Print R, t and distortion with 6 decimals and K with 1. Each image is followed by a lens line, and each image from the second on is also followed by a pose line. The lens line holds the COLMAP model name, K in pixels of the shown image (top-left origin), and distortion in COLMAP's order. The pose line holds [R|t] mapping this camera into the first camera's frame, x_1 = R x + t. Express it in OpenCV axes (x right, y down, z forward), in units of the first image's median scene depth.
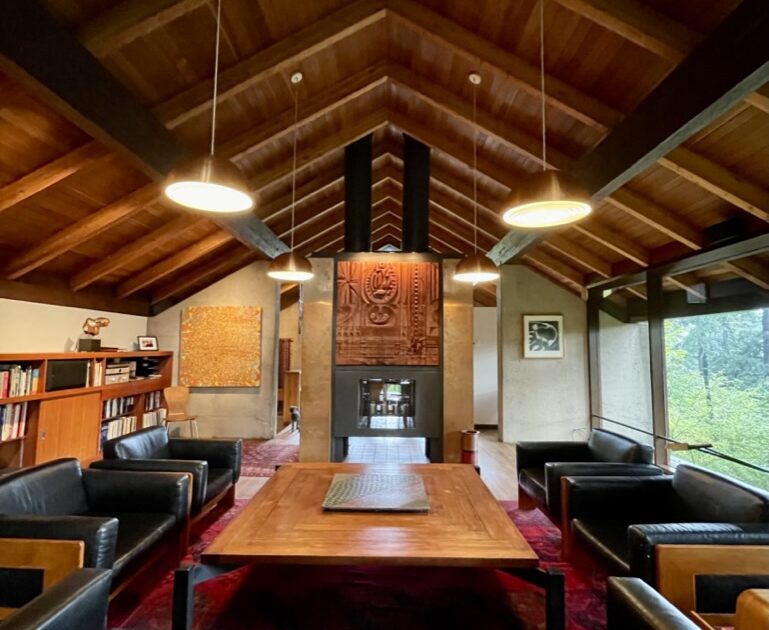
lens RADIAL K [[403.5, 0, 385.9], [0, 403.5, 319.5], [0, 0, 1]] dist [0.003024, 0.000589]
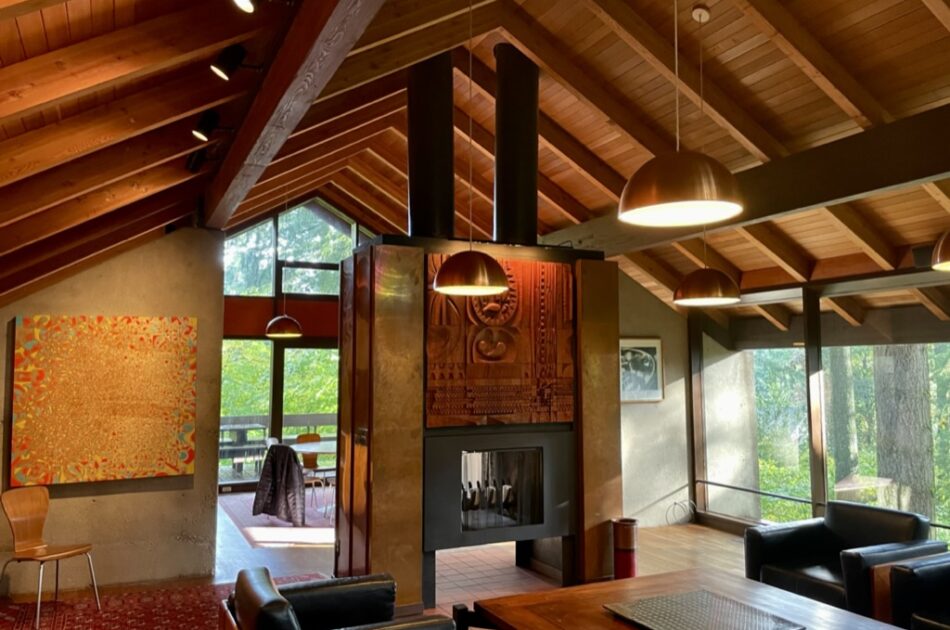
lens RADIAL K [[732.5, 0, 474.3], [0, 732.5, 308.5], [0, 0, 1]] dist [0.043038, -0.010163]
pose [[0.902488, 0.024569, 0.430013, -0.526078], [-0.019330, 0.999676, -0.016549, -0.047224], [-0.430280, 0.006624, 0.902671, -0.005254]]
